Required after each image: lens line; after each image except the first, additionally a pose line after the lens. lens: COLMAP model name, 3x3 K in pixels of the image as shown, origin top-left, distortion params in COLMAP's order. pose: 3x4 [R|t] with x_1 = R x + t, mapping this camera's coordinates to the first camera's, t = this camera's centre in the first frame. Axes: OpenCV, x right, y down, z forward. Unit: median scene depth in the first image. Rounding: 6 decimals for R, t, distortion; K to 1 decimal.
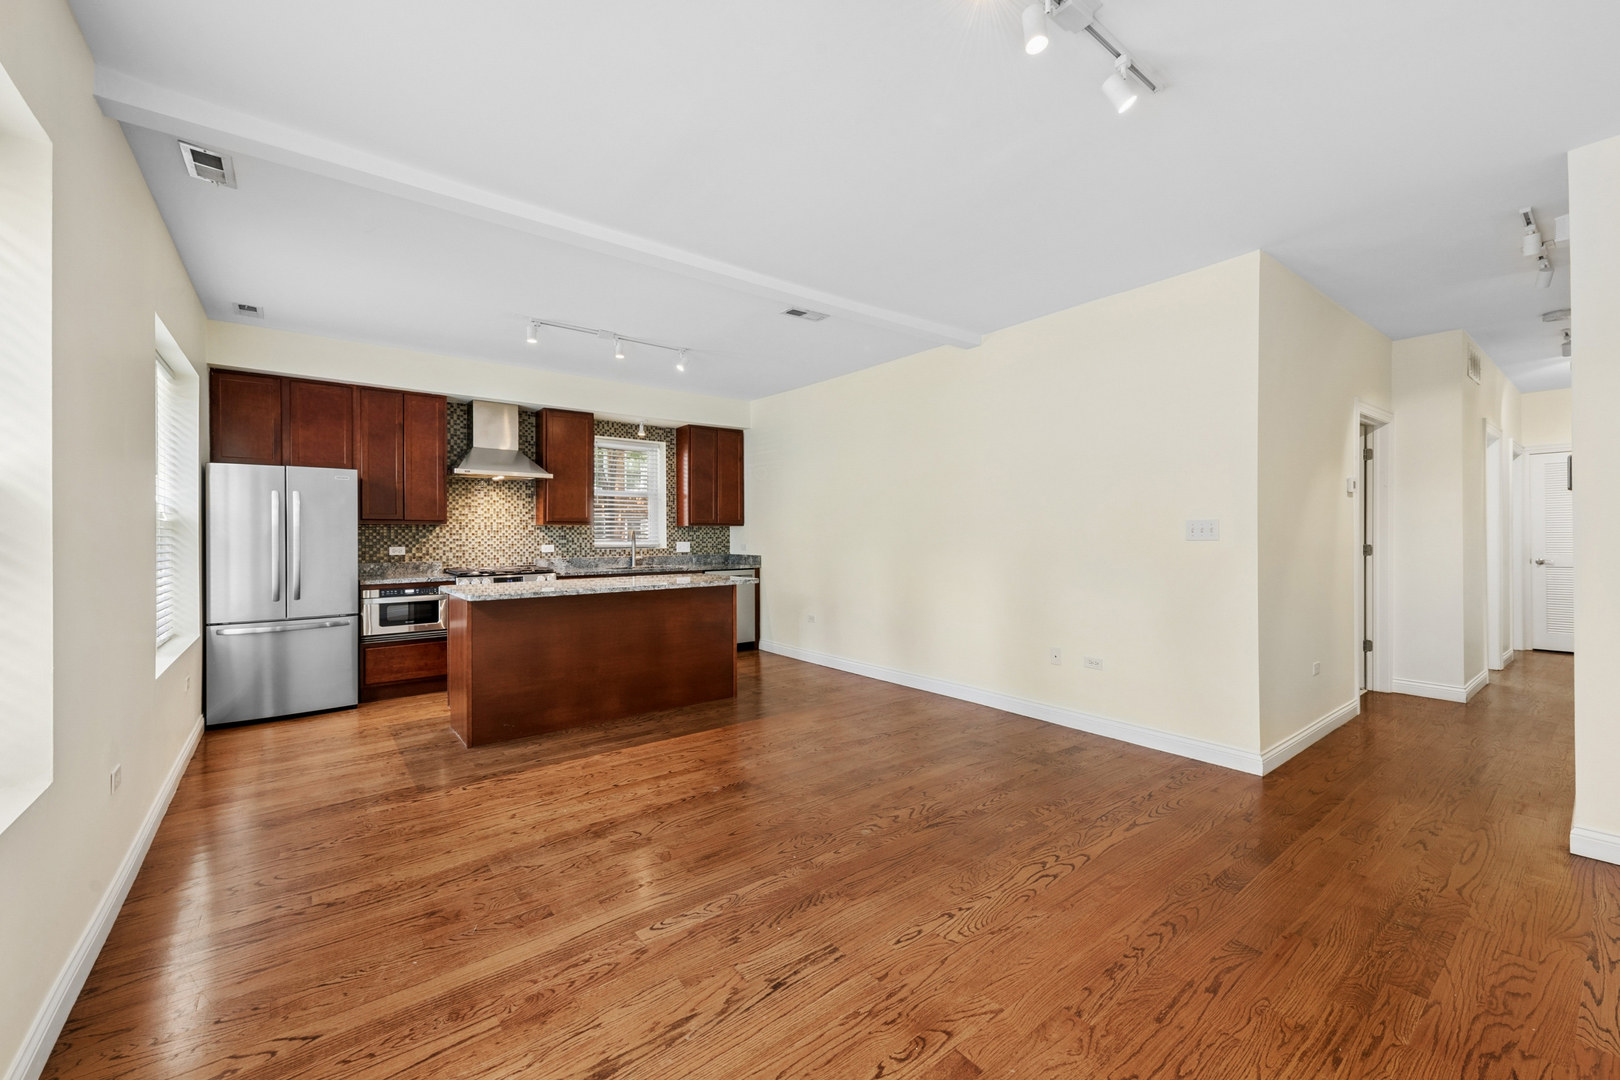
lens RADIAL K [[644.0, 0, 817.9], [0, 644.0, 533.2], [0, 0, 1]] dist [0.004452, -0.002957]
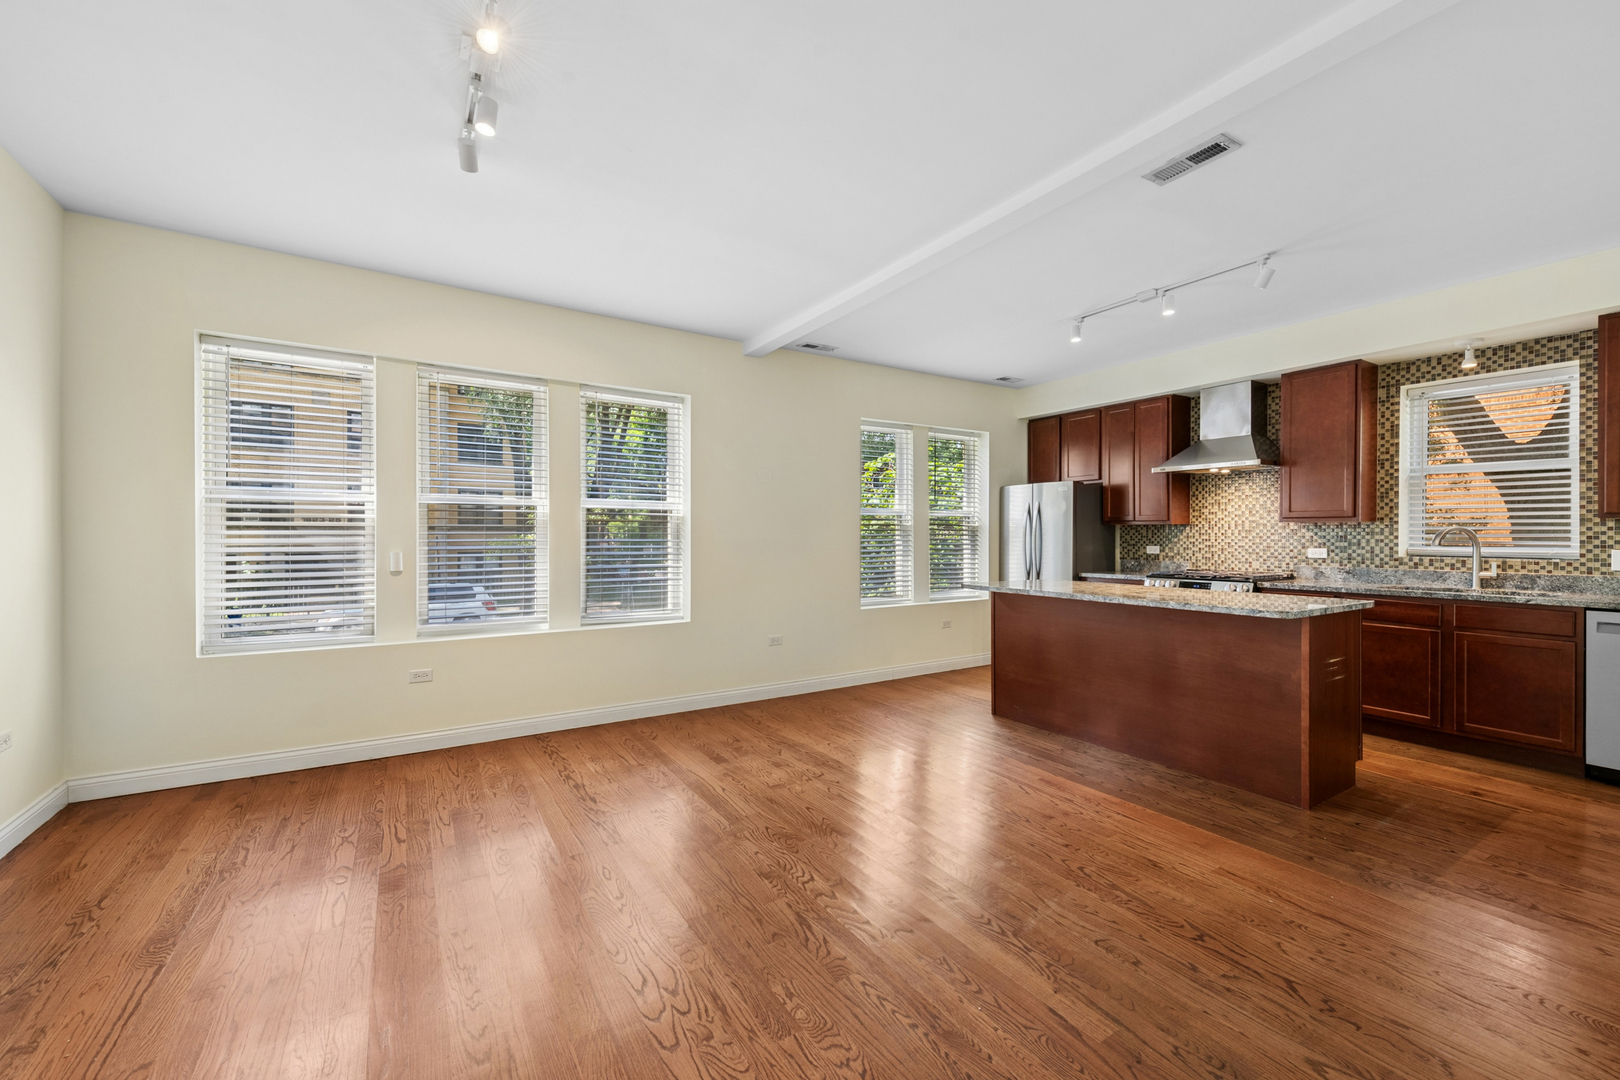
lens RADIAL K [[644.0, 0, 799.2], [0, 644.0, 537.9], [0, 0, 1]] dist [0.004452, -0.002957]
pose [[-0.126284, 0.007141, -0.991968, 0.426127], [0.001393, 0.999974, 0.007022, -0.000404], [0.991993, -0.000495, -0.126291, 0.501697]]
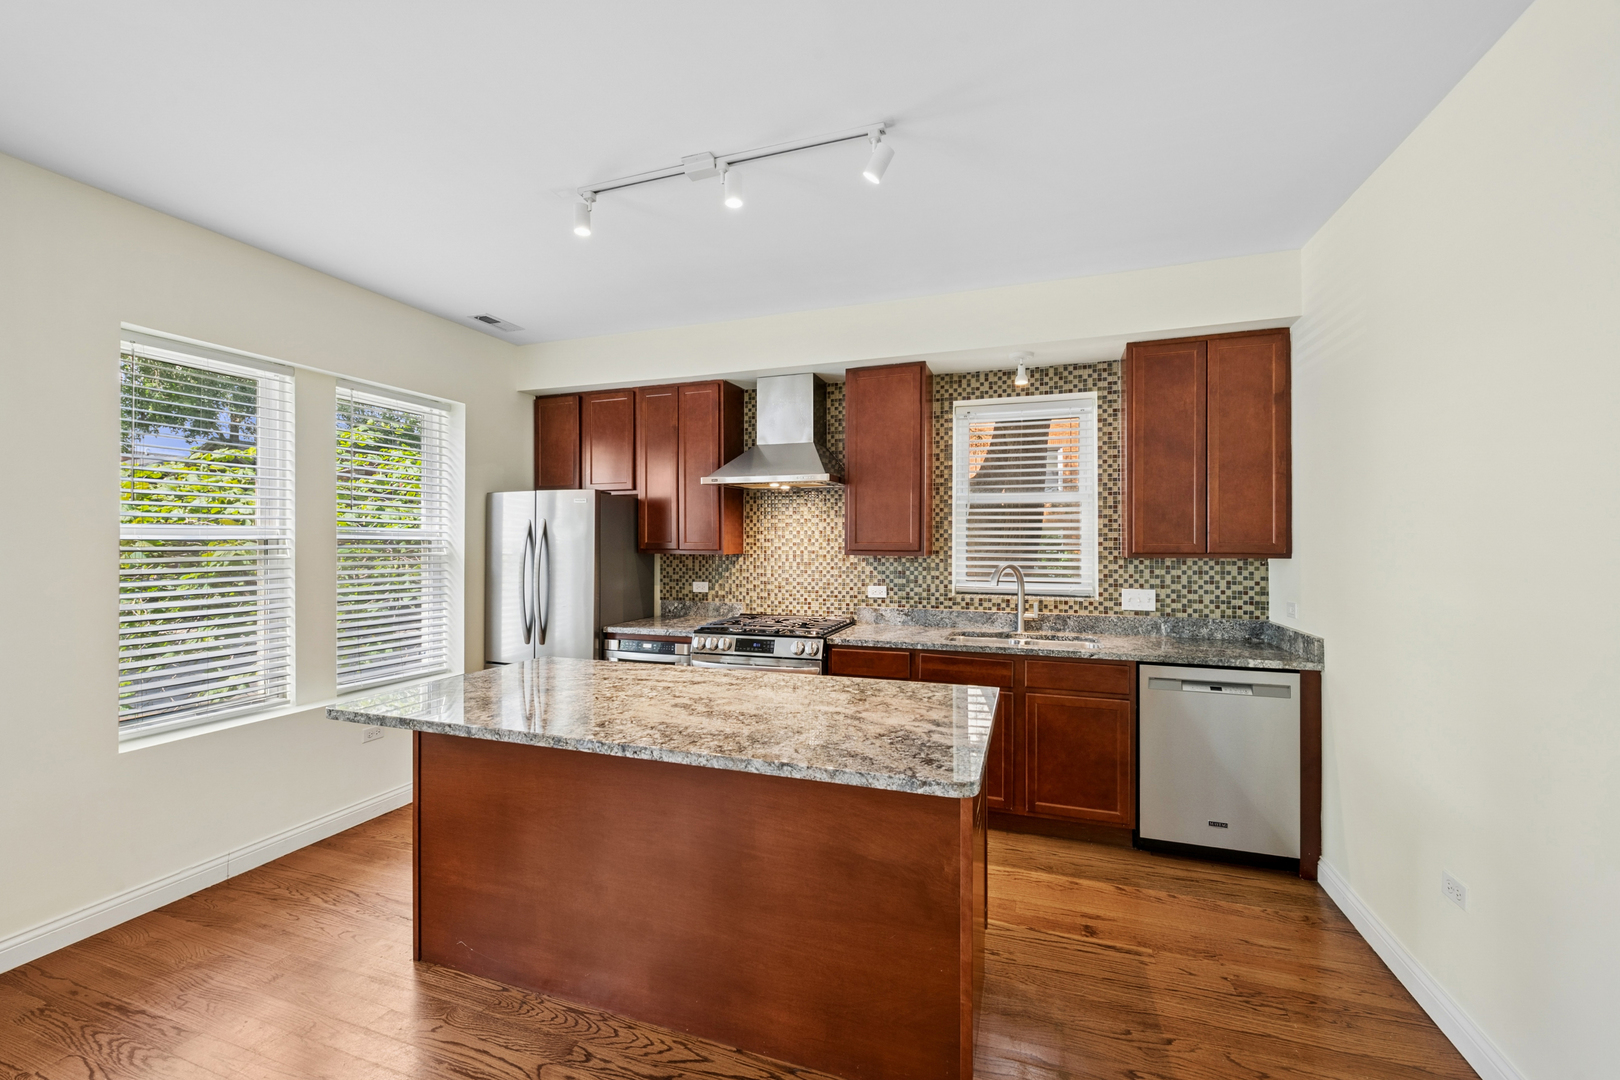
lens RADIAL K [[644.0, 0, 811.1], [0, 644.0, 539.1], [0, 0, 1]] dist [0.004452, -0.002957]
pose [[0.531351, -0.001180, -0.847151, 0.086138], [-0.001195, 0.999997, -0.002142, -0.027213], [0.847151, 0.002150, 0.531348, 0.624192]]
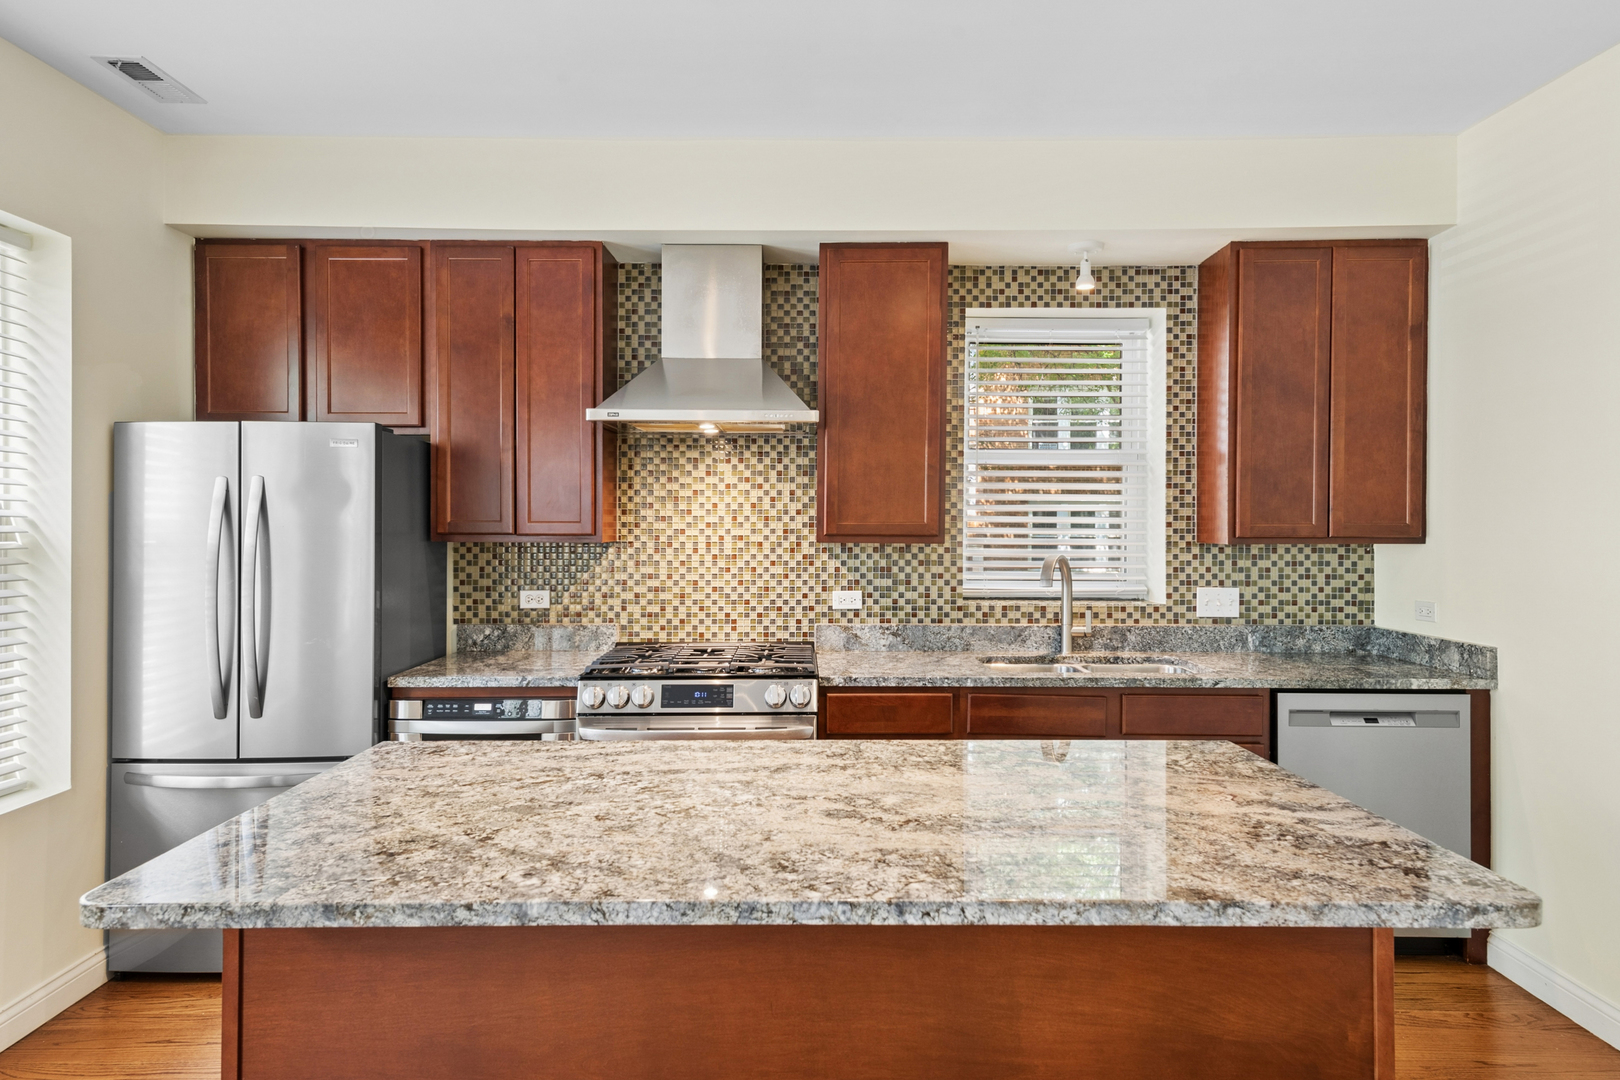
lens RADIAL K [[965.8, 0, 798.5], [0, 965.8, 530.6], [0, 0, 1]] dist [0.031791, -0.004759]
pose [[0.778128, 0.007995, -0.628055, -0.064049], [-0.002821, 0.999953, 0.009233, -0.025704], [0.628100, -0.005413, 0.778114, 0.522952]]
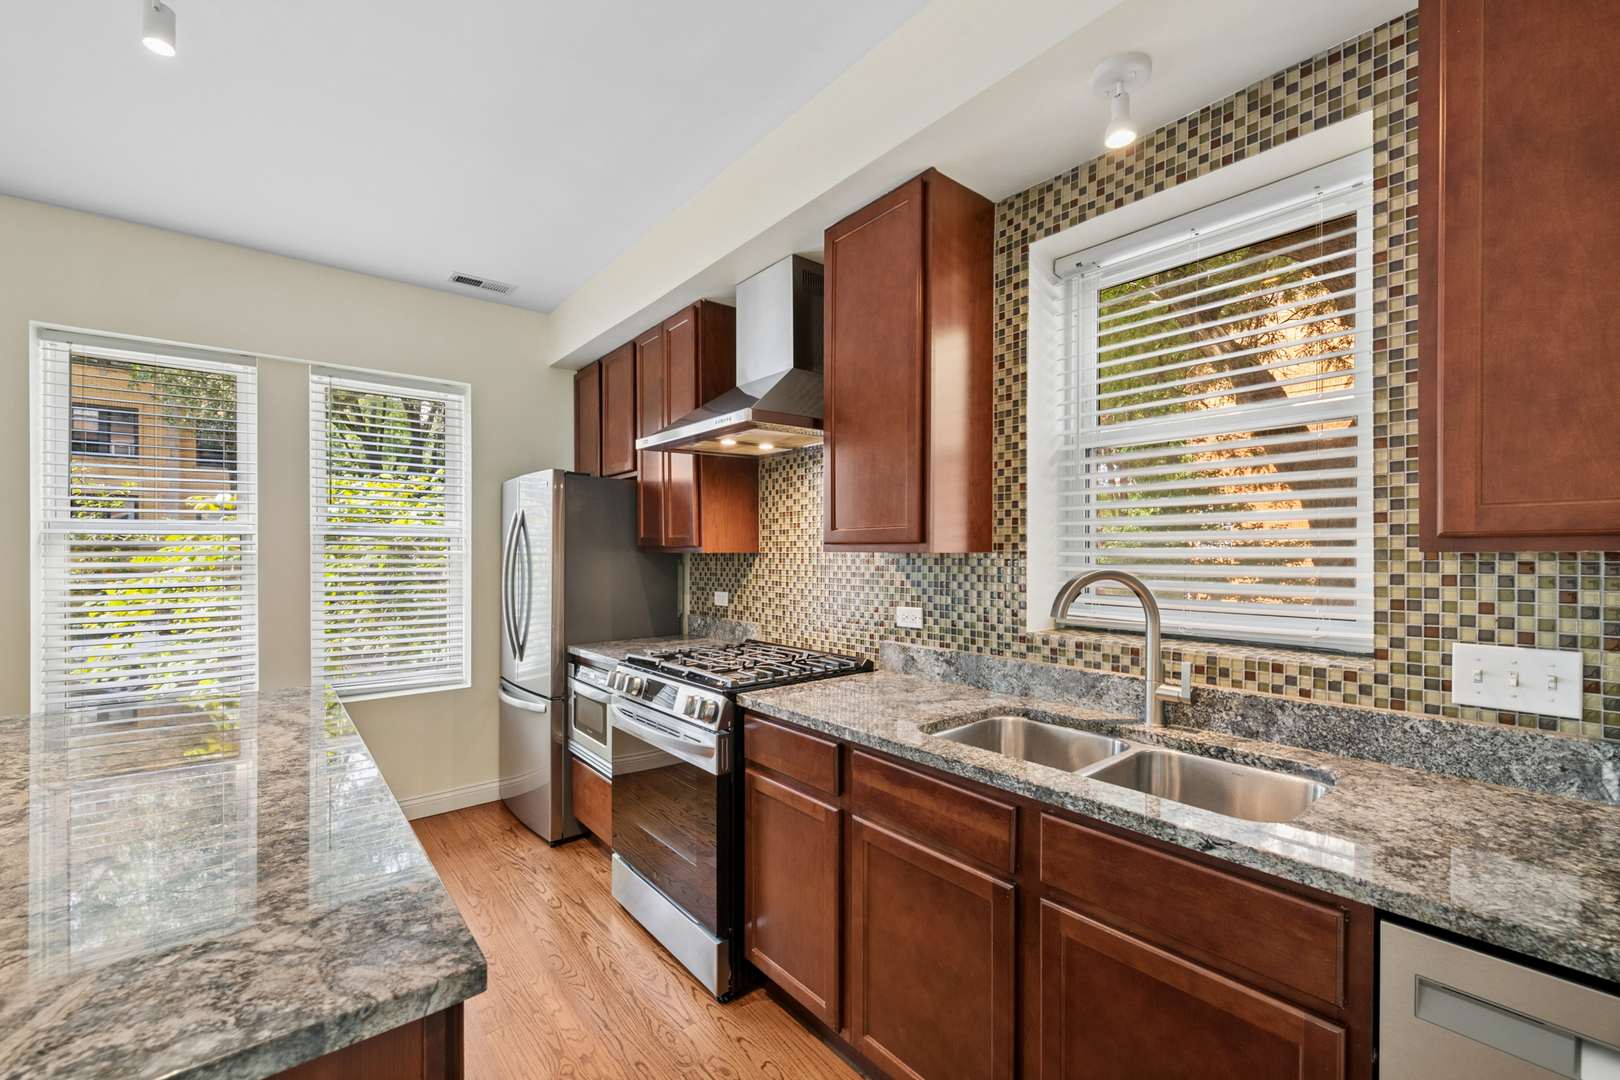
lens RADIAL K [[644.0, 0, 821.9], [0, 644.0, 556.5], [0, 0, 1]] dist [0.004452, -0.002957]
pose [[0.039661, 0.005165, -0.999200, -0.061074], [-0.000441, 0.999987, 0.005151, -0.012380], [0.999213, 0.000236, 0.039662, 0.962037]]
